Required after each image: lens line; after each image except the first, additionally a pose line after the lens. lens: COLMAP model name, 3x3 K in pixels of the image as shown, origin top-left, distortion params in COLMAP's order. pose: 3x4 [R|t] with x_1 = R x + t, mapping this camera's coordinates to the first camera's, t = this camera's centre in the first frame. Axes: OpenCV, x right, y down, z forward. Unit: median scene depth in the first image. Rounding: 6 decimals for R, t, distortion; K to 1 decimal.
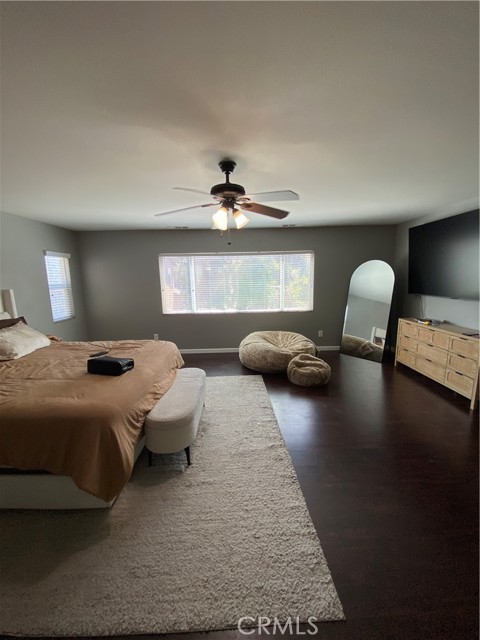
lens RADIAL K [[253.3, 0, 237.5], [0, 253.3, 318.0], [0, 0, 1]] dist [0.017952, -0.023469]
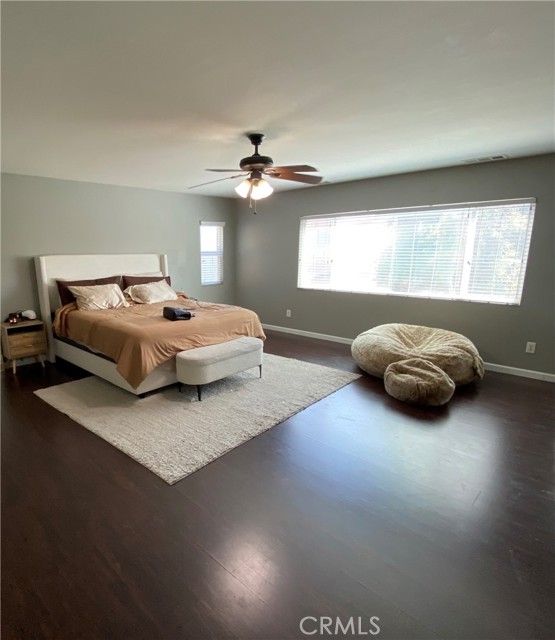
lens RADIAL K [[380.8, 0, 225.8], [0, 380.8, 336.4], [0, 0, 1]] dist [0.001076, -0.000425]
pose [[0.675914, 0.175286, -0.715832, 0.664229], [-0.116006, 0.984500, 0.131537, 0.006219], [0.727793, -0.005867, 0.685772, -0.098944]]
